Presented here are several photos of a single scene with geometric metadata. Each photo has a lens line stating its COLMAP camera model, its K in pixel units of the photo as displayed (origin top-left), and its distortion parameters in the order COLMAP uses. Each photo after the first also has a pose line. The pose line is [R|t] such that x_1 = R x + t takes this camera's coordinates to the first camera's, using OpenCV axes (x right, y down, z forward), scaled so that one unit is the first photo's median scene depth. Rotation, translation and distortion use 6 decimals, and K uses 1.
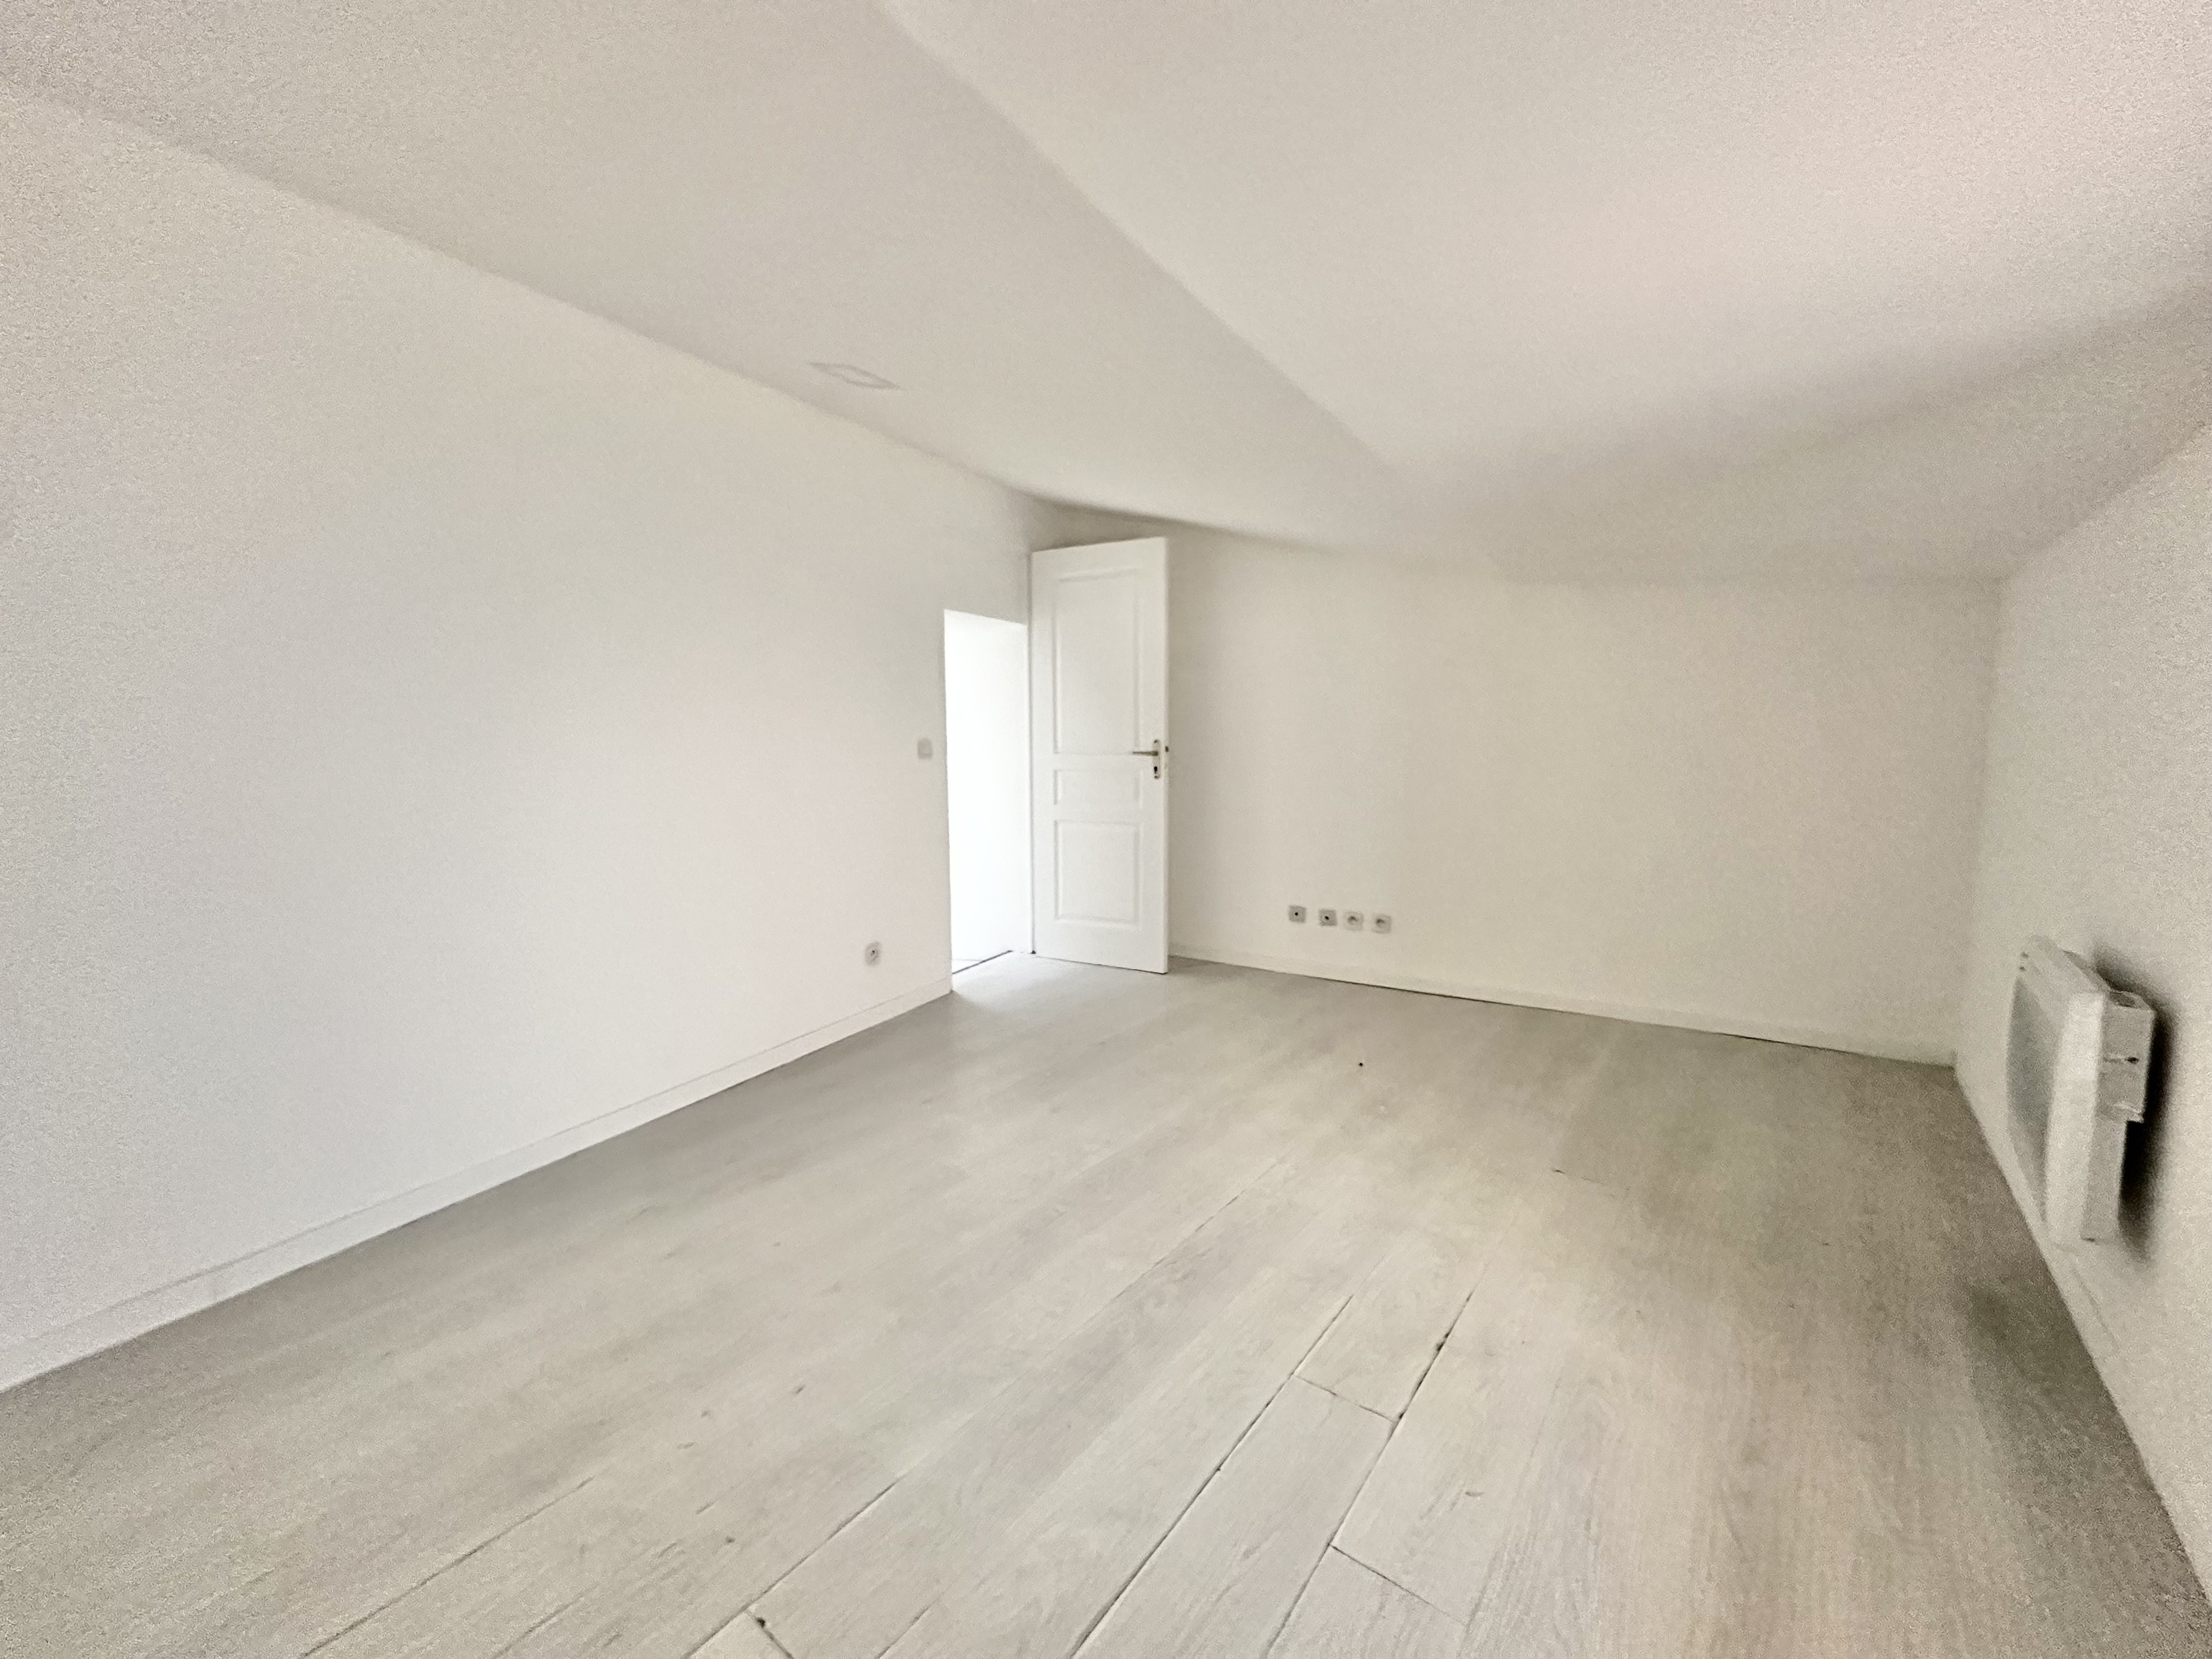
lens RADIAL K [[880.5, 0, 1110.5], [0, 880.5, 828.1], [0, 0, 1]] dist [-0.003774, 0.000869]
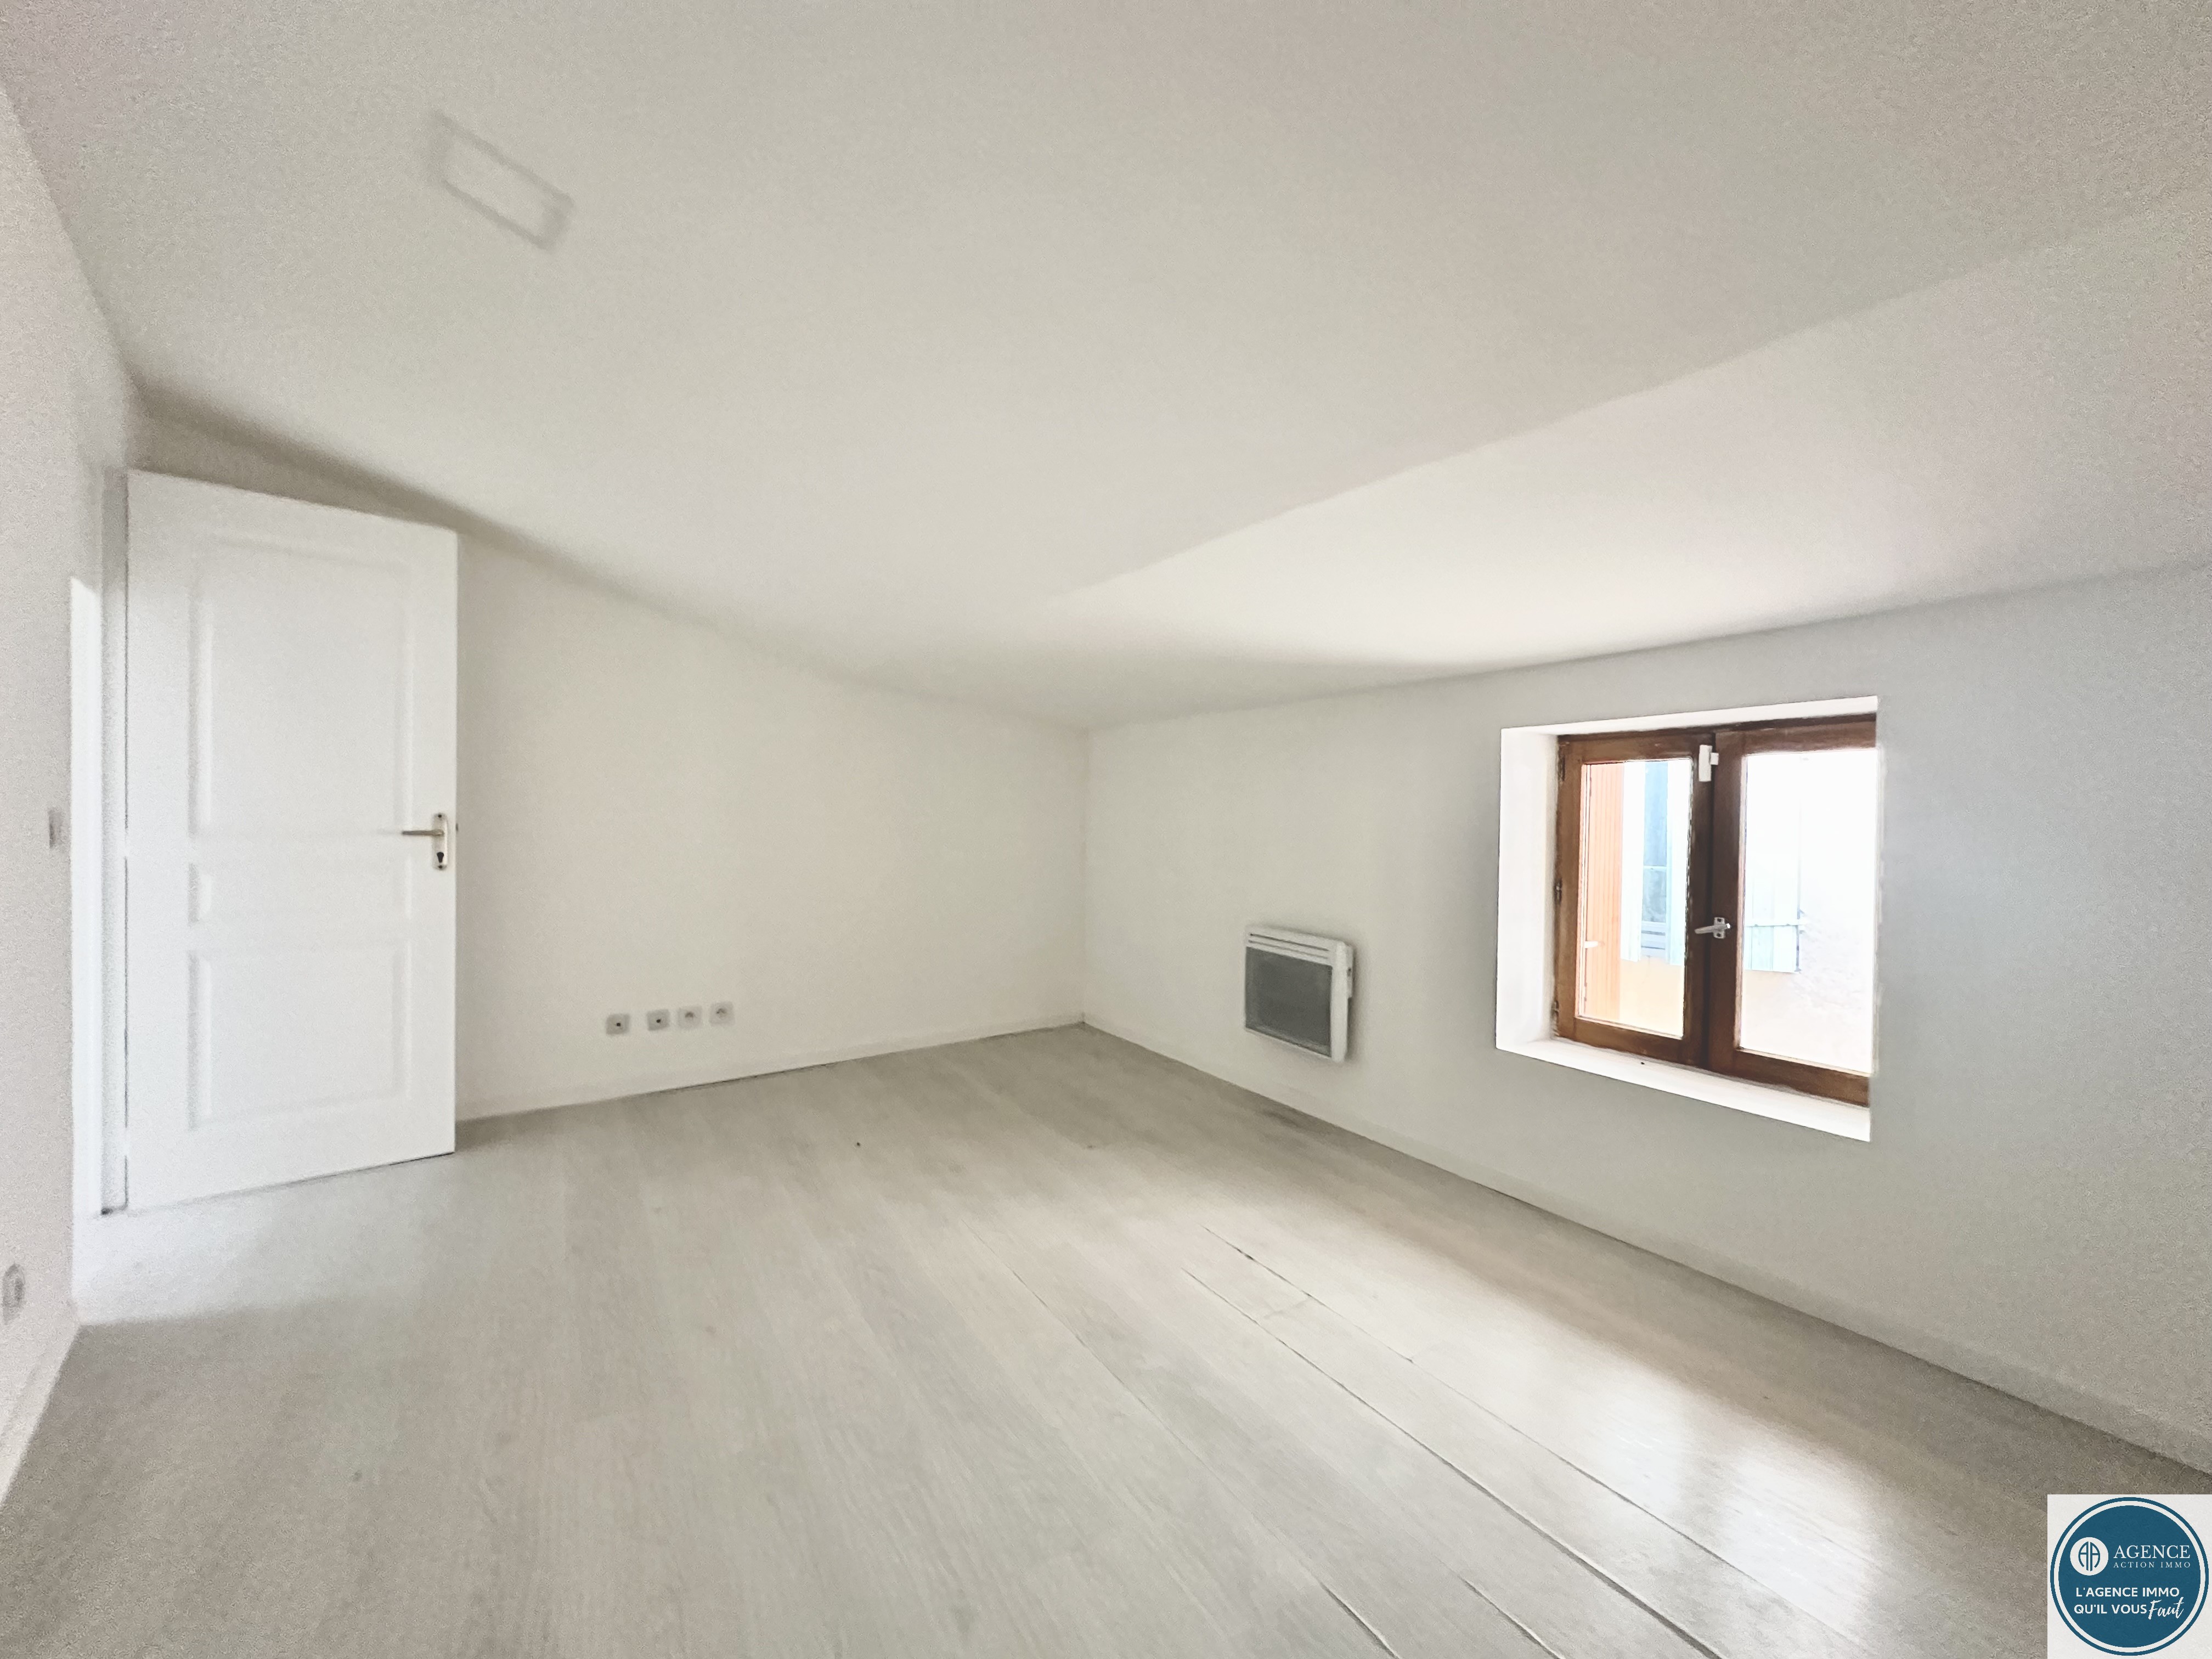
lens RADIAL K [[880.5, 0, 1104.1], [0, 880.5, 823.0], [0, 0, 1]] dist [-0.003774, 0.000869]
pose [[0.356401, 0.001305, 0.934332, -0.408701], [0.079517, 0.996329, -0.031723, -0.029958], [-0.930943, 0.085601, 0.354989, 0.266257]]
